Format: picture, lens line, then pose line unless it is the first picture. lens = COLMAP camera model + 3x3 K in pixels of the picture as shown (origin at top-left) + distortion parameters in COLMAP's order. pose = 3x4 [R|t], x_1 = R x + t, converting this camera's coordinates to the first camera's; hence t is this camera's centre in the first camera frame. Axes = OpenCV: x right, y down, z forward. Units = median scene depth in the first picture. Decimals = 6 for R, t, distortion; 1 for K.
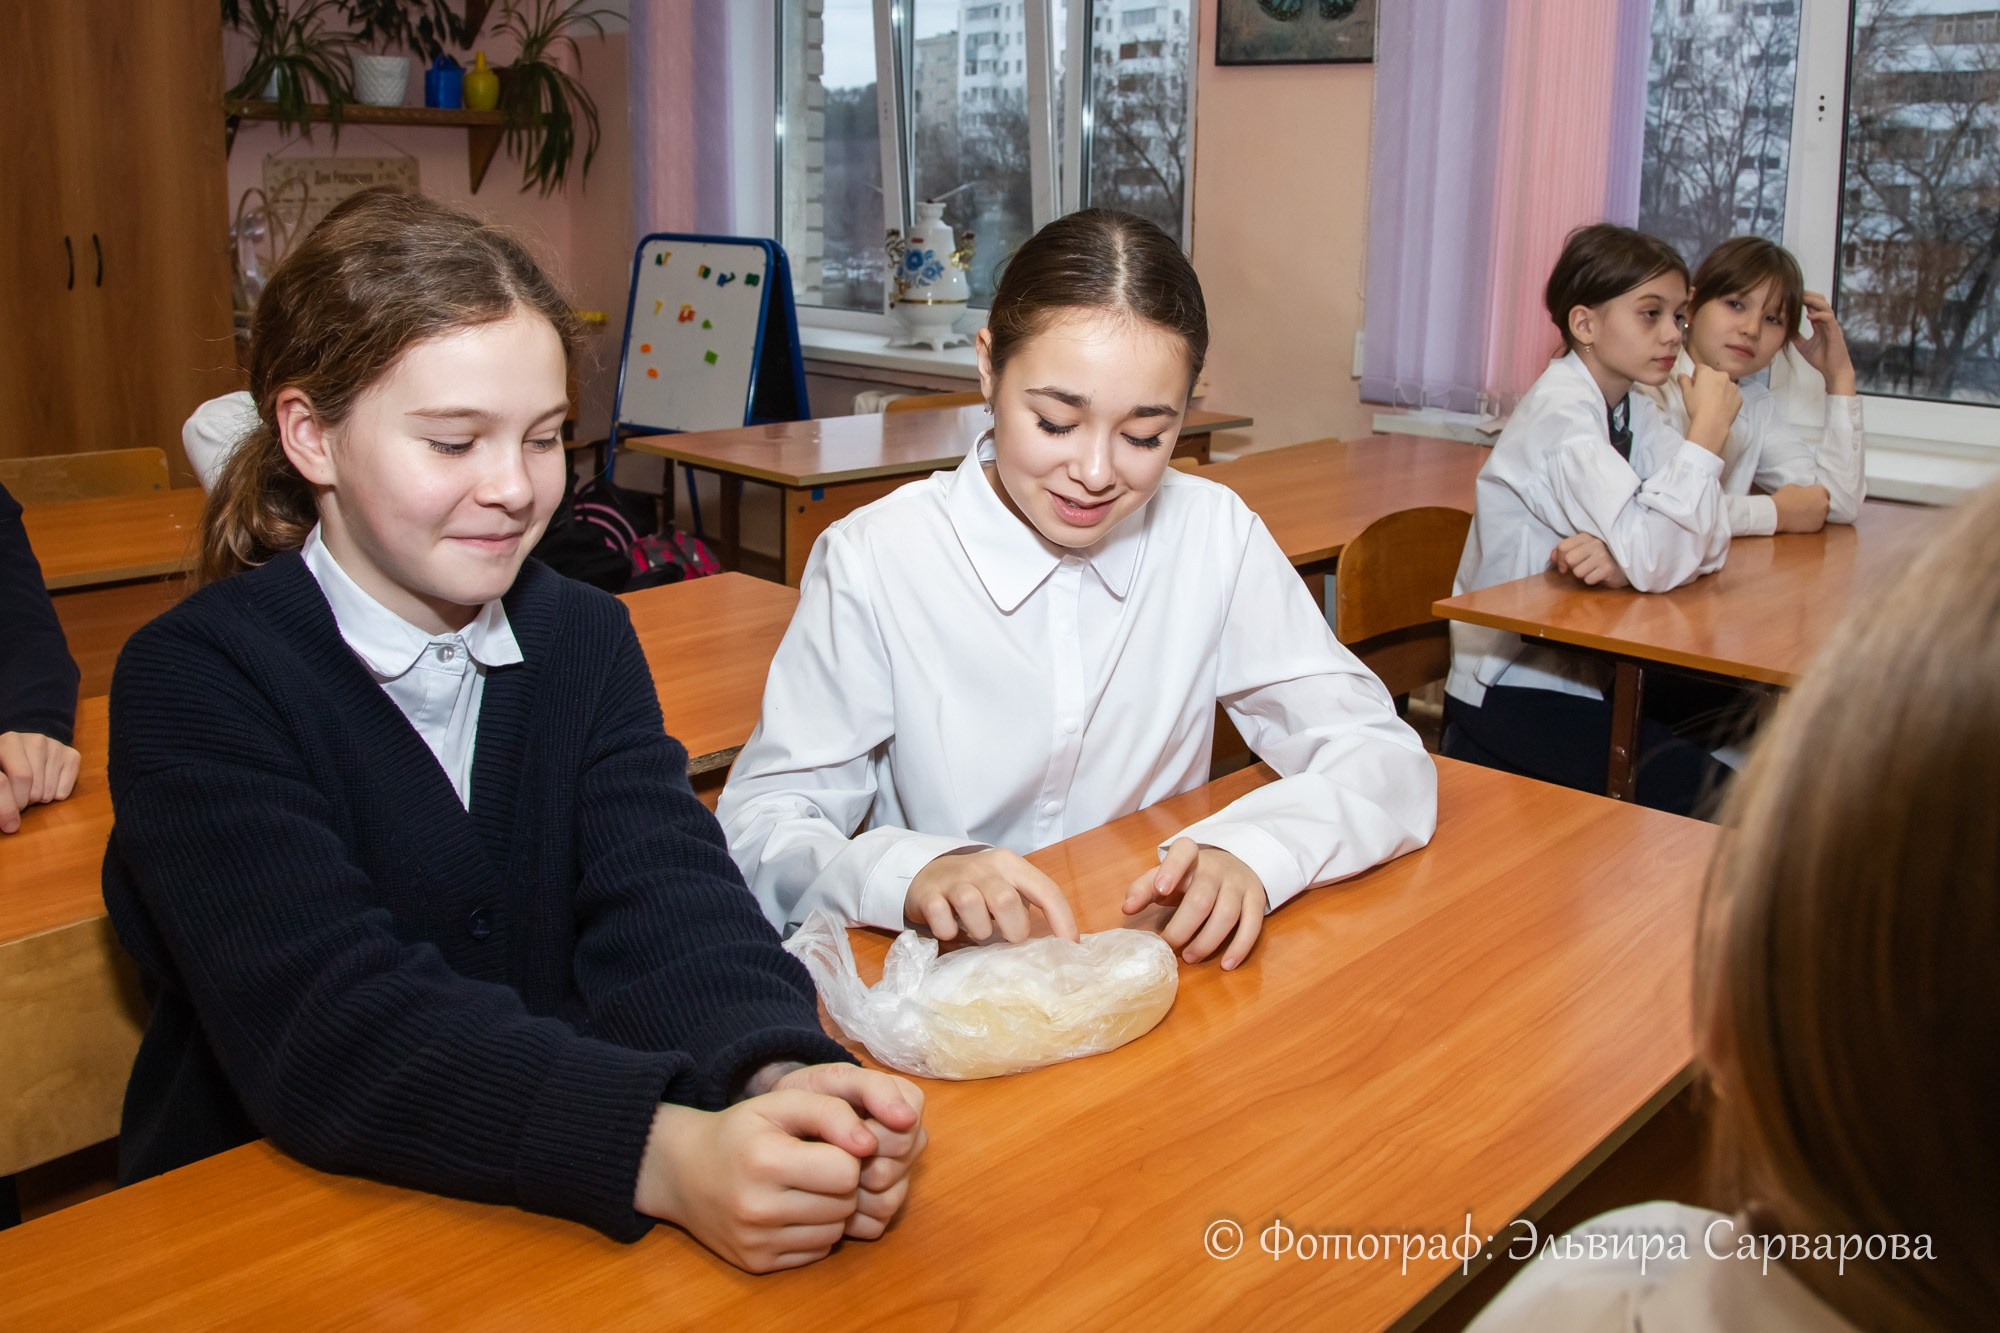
lens RADIAL K [[1783.4, 0, 1003.7], [0, 1783.4, 570.6], [0, 0, 1]] dist [-0.089921, -0.002260]
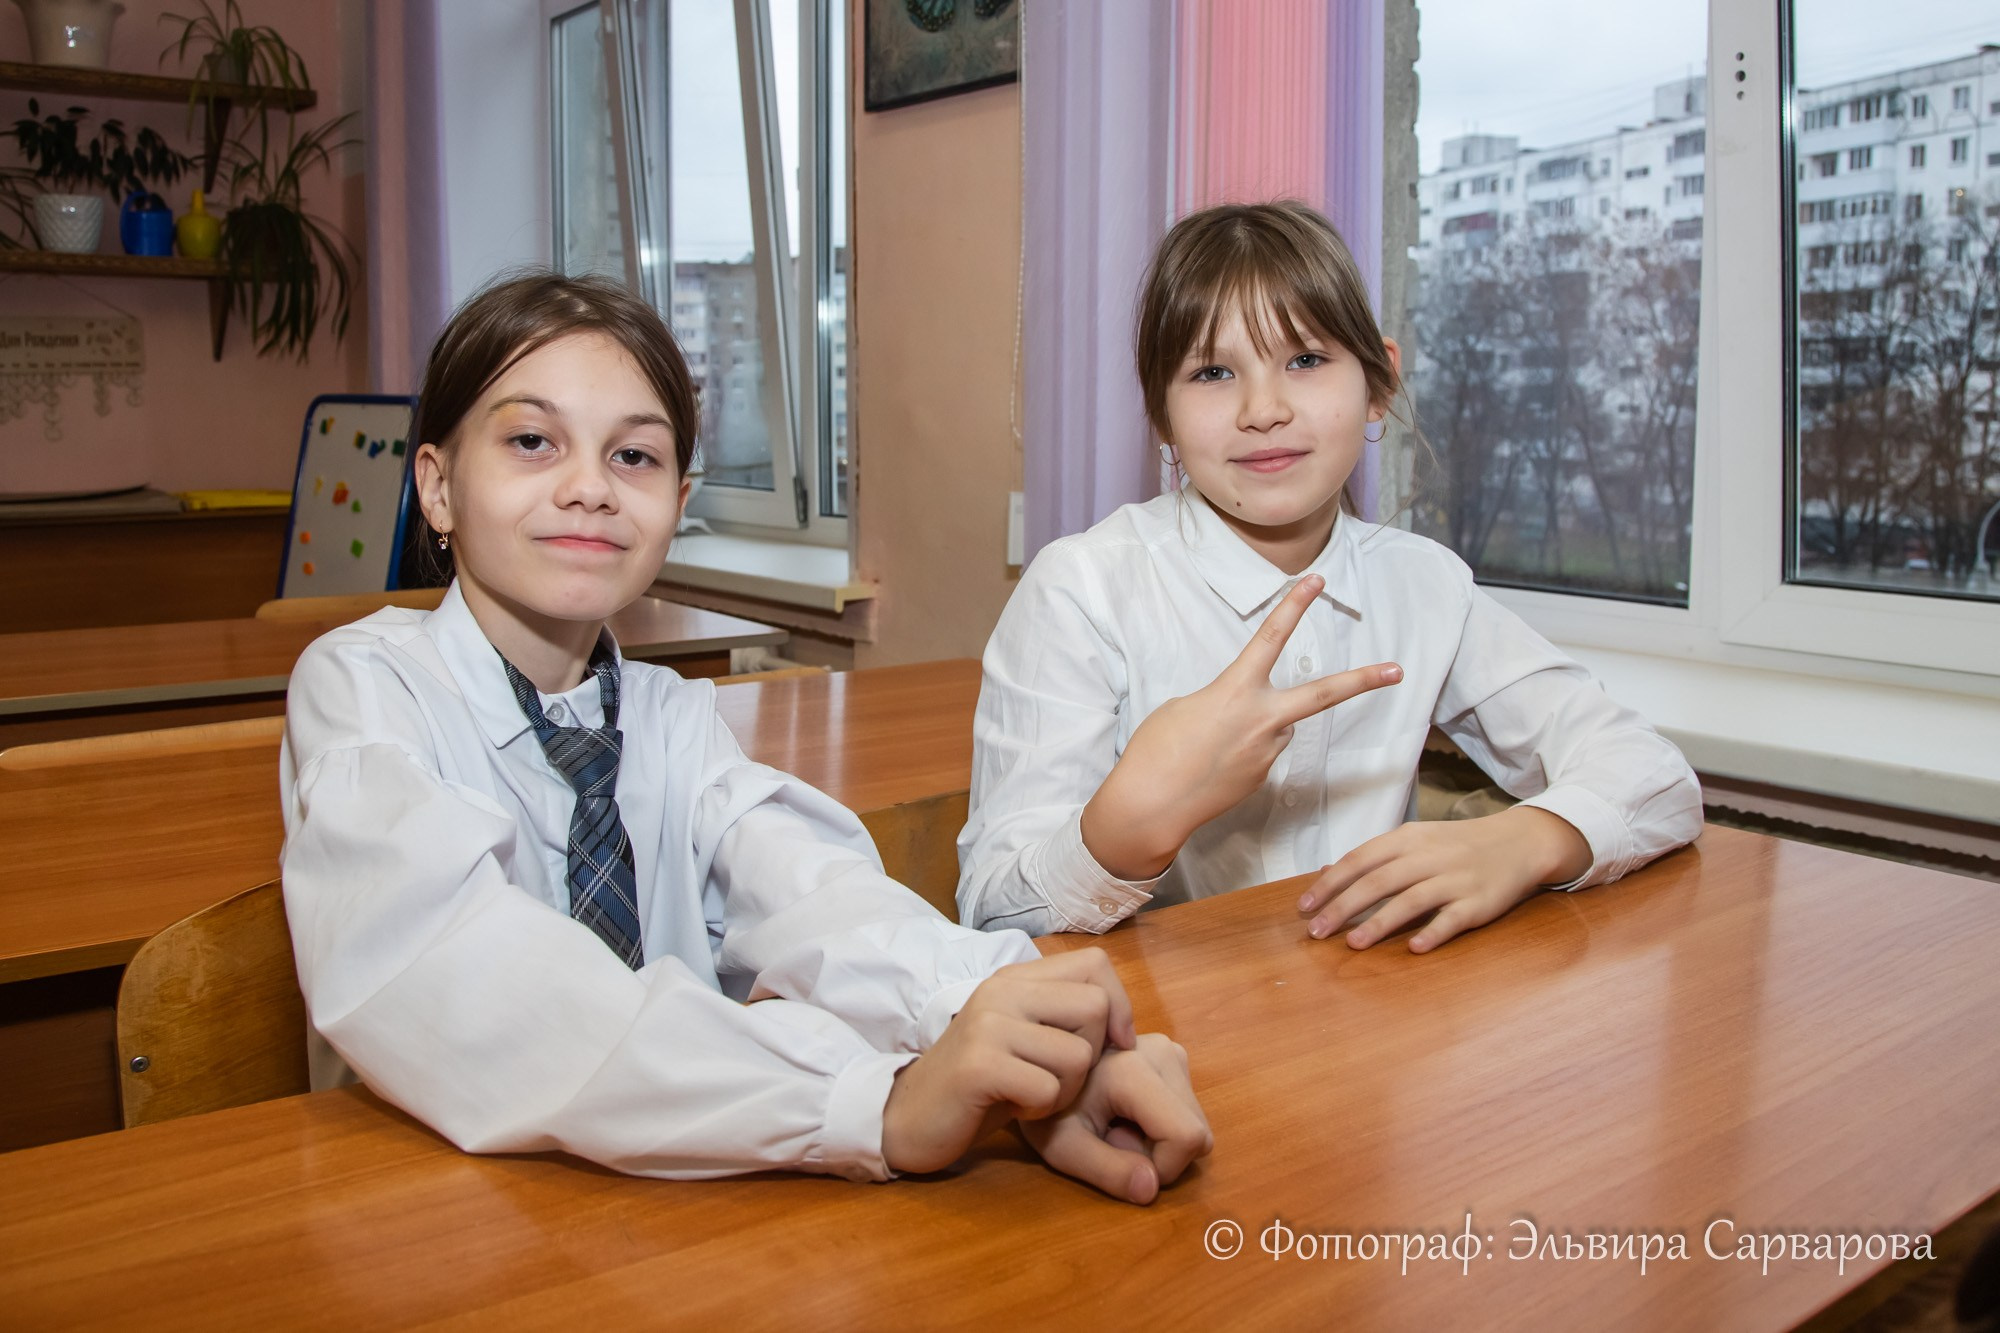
lens RADIAL K [[1694.5, 0, 999.9], [0, 1694.5, 630.9], [0, 0, 1]] dist [-0.079873, -0.001189]
pose [[0.989184, 0.004372, -0.146616, 0.202334], [-0.016341, 0.996618, -0.080533, -0.027204], [0.145768, 0.082058, 0.985910, 0.294457]]
